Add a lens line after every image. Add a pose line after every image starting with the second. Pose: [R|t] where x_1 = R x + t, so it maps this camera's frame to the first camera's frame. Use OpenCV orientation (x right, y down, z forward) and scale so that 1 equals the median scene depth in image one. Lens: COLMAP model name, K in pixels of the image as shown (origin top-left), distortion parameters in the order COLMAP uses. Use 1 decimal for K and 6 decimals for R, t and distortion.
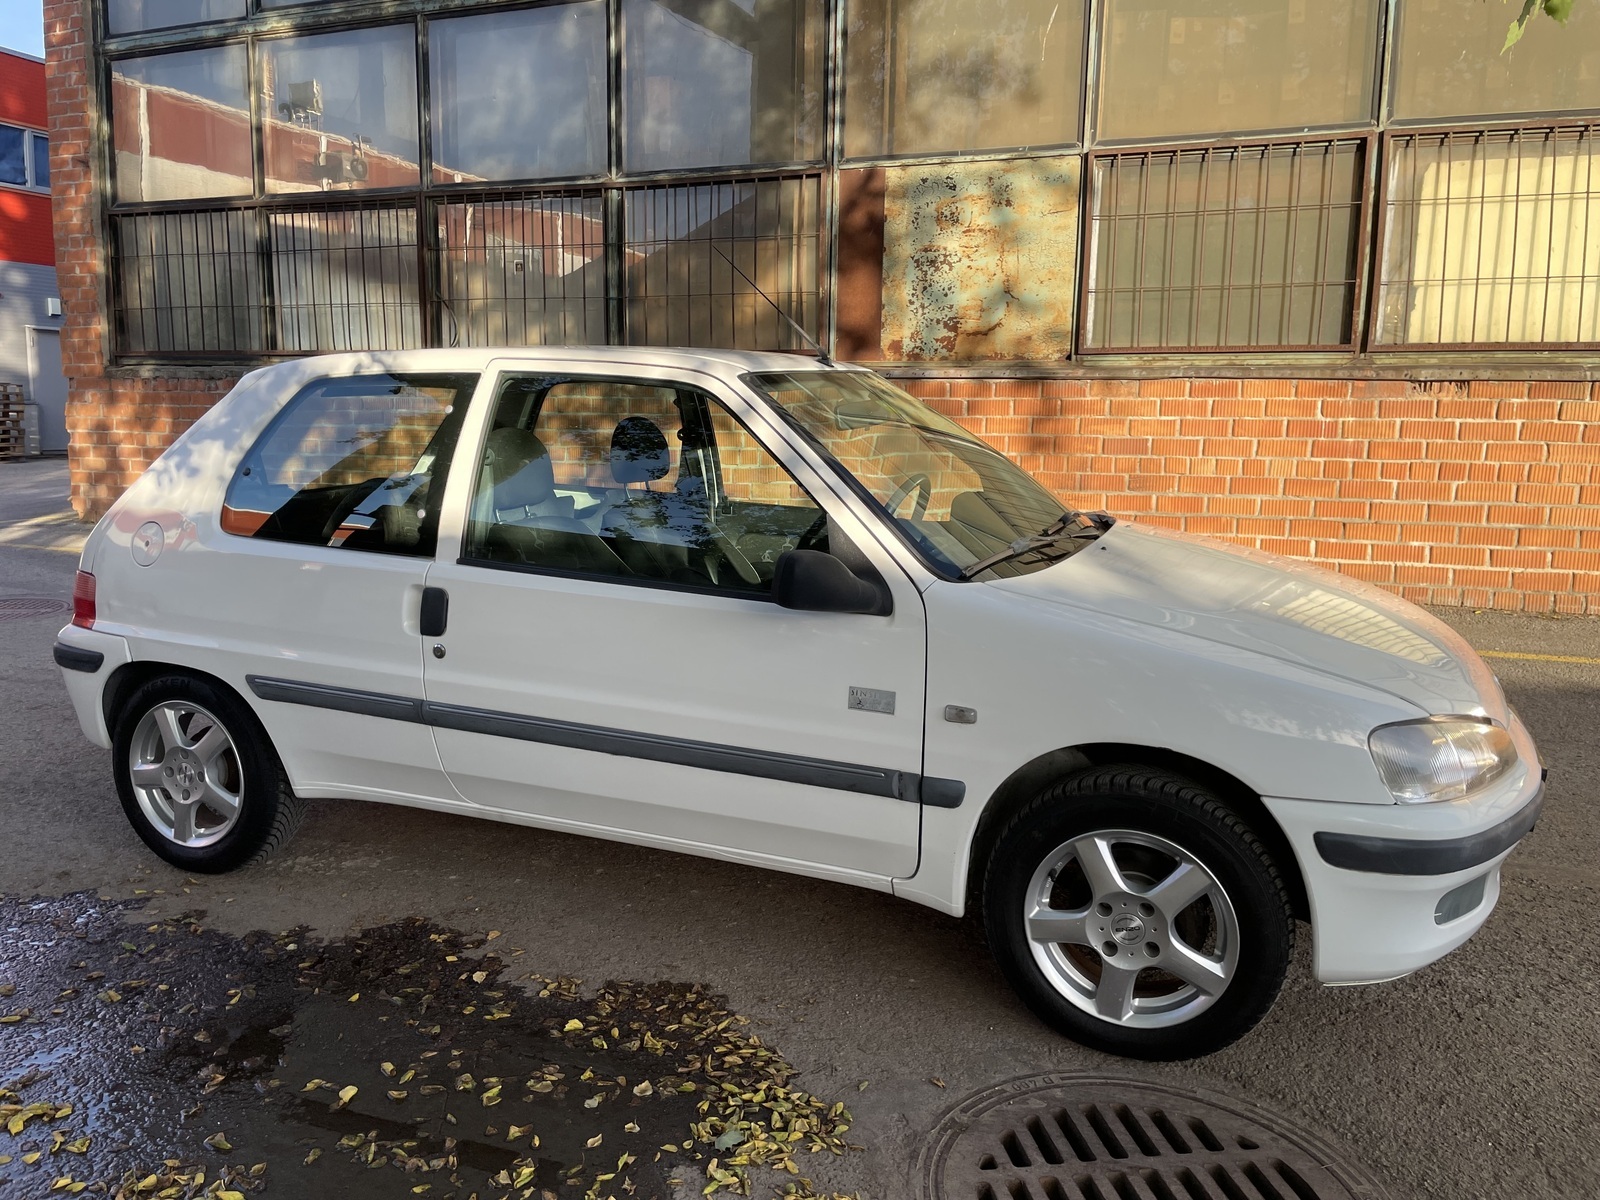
lens RADIAL K [[1208.1, 0, 821.9], [0, 1208.1, 595.9], [0, 0, 1]] dist [0.066549, -0.106998]
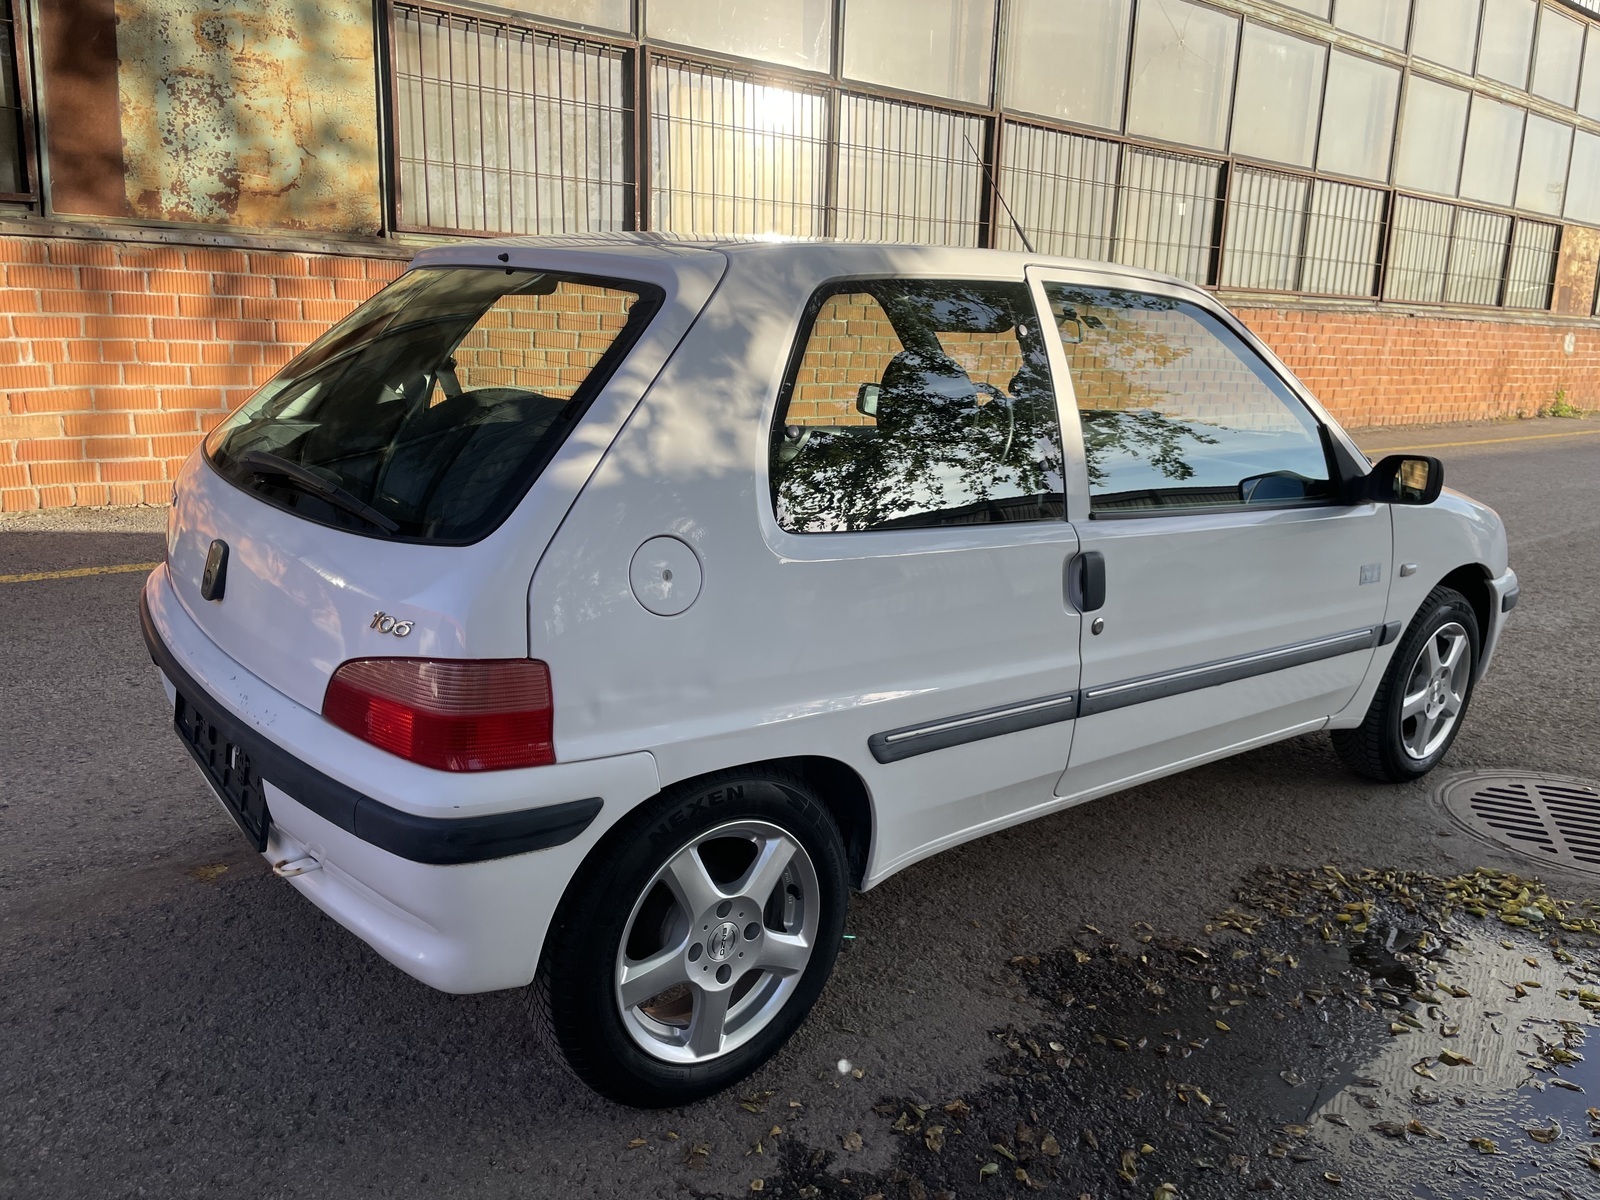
lens RADIAL K [[1194.2, 0, 814.4], [0, 1194.2, 581.2], [0, 0, 1]] dist [0.074329, -0.100269]
pose [[0.489347, -0.182387, 0.852804, -0.466946], [0.100099, 0.983170, 0.152831, -0.055260], [-0.866326, 0.010578, 0.499367, 0.317888]]
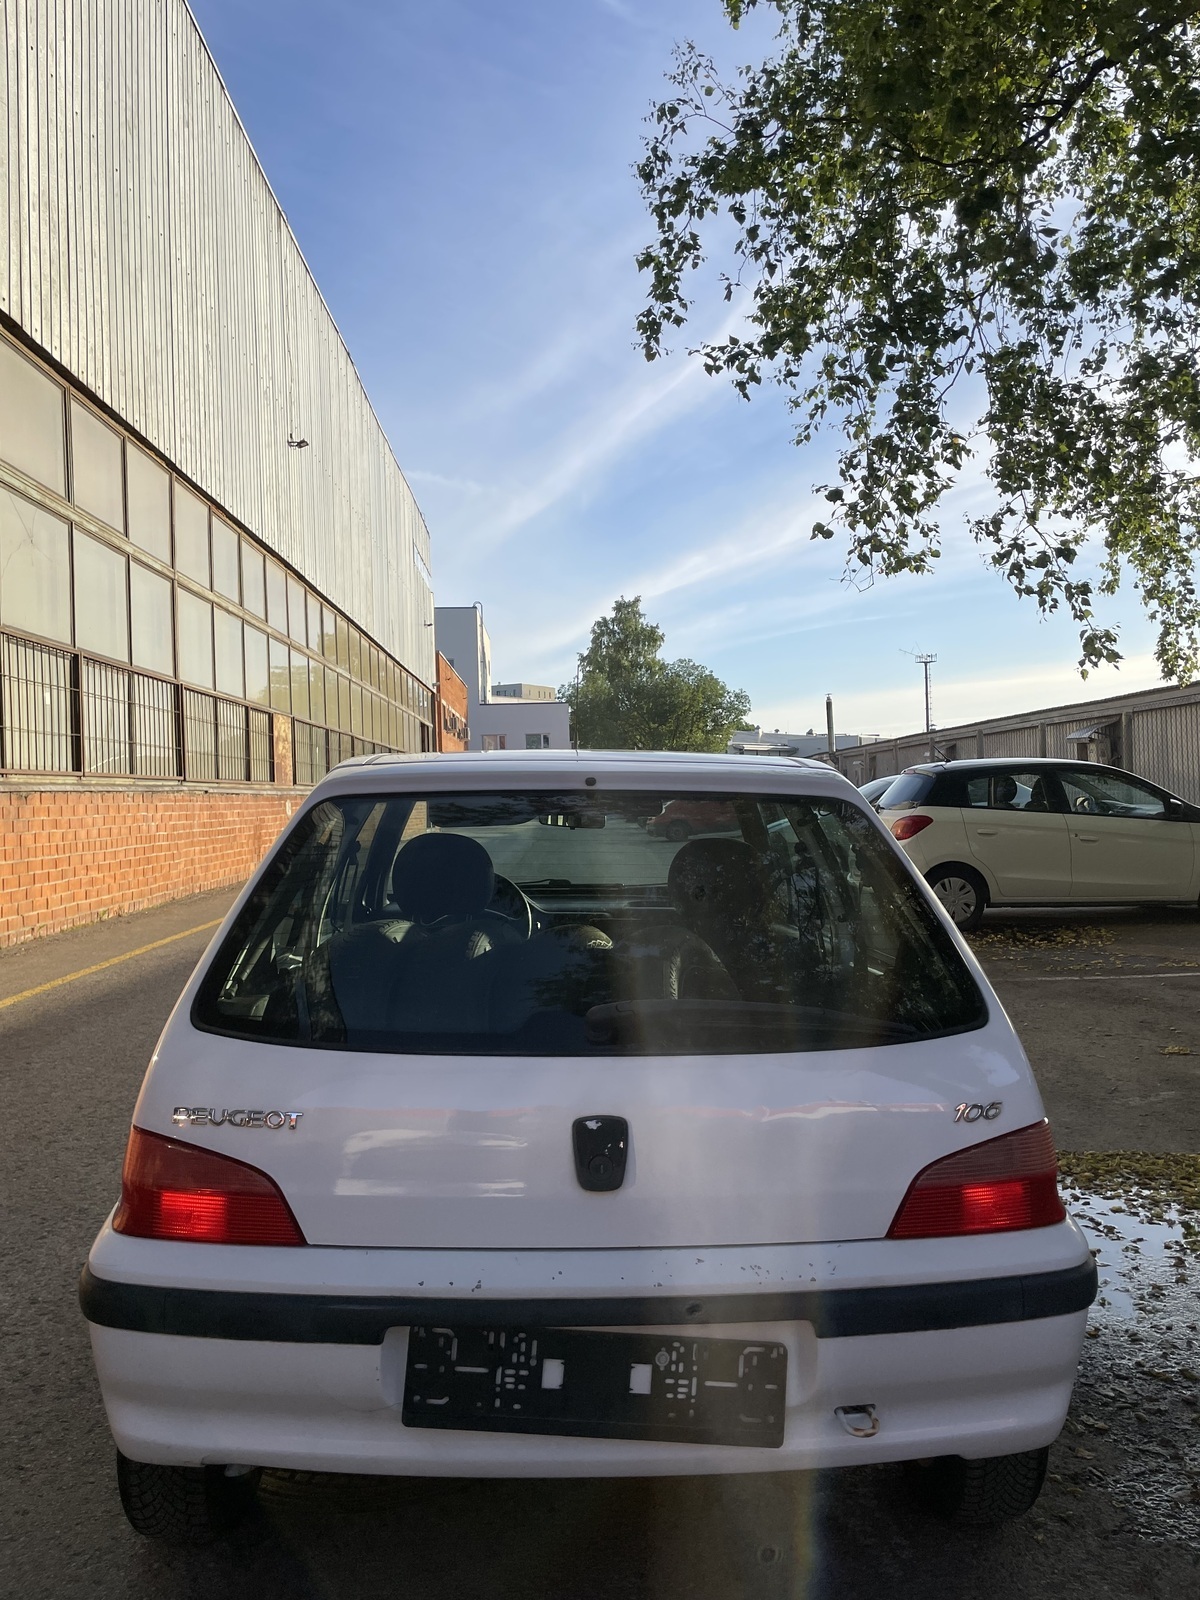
lens RADIAL K [[1208.1, 0, 600.0], [0, 1208.1, 800.0], [0, 0, 1]] dist [0.066549, -0.106998]
pose [[-0.418155, -0.009116, 0.908330, -0.531330], [0.144375, 0.986572, 0.076365, -0.131354], [-0.896829, 0.163073, -0.411224, 0.711063]]
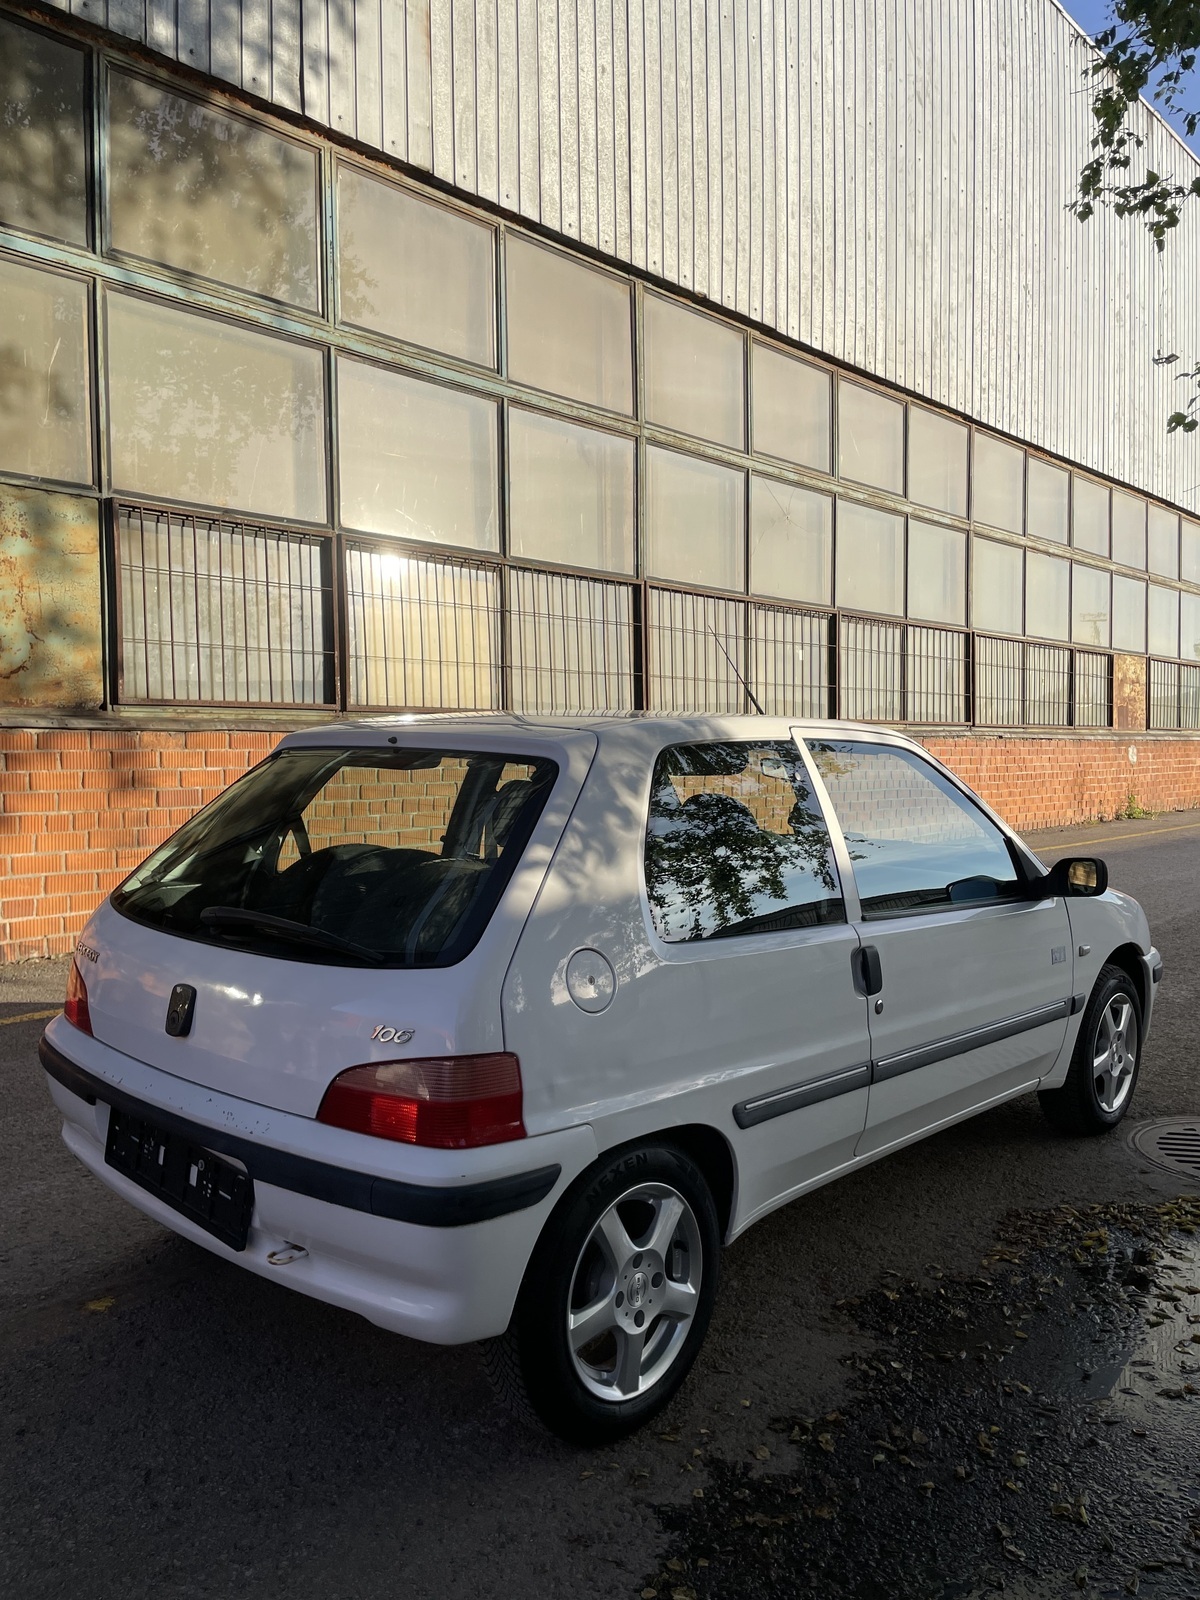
lens RADIAL K [[1194.2, 0, 598.4], [0, 1194.2, 798.7], [0, 0, 1]] dist [0.074329, -0.100269]
pose [[0.360761, -0.049079, 0.931366, -0.567858], [0.151518, 0.988432, -0.006603, -0.067630], [-0.920268, 0.143501, 0.364024, 0.345399]]
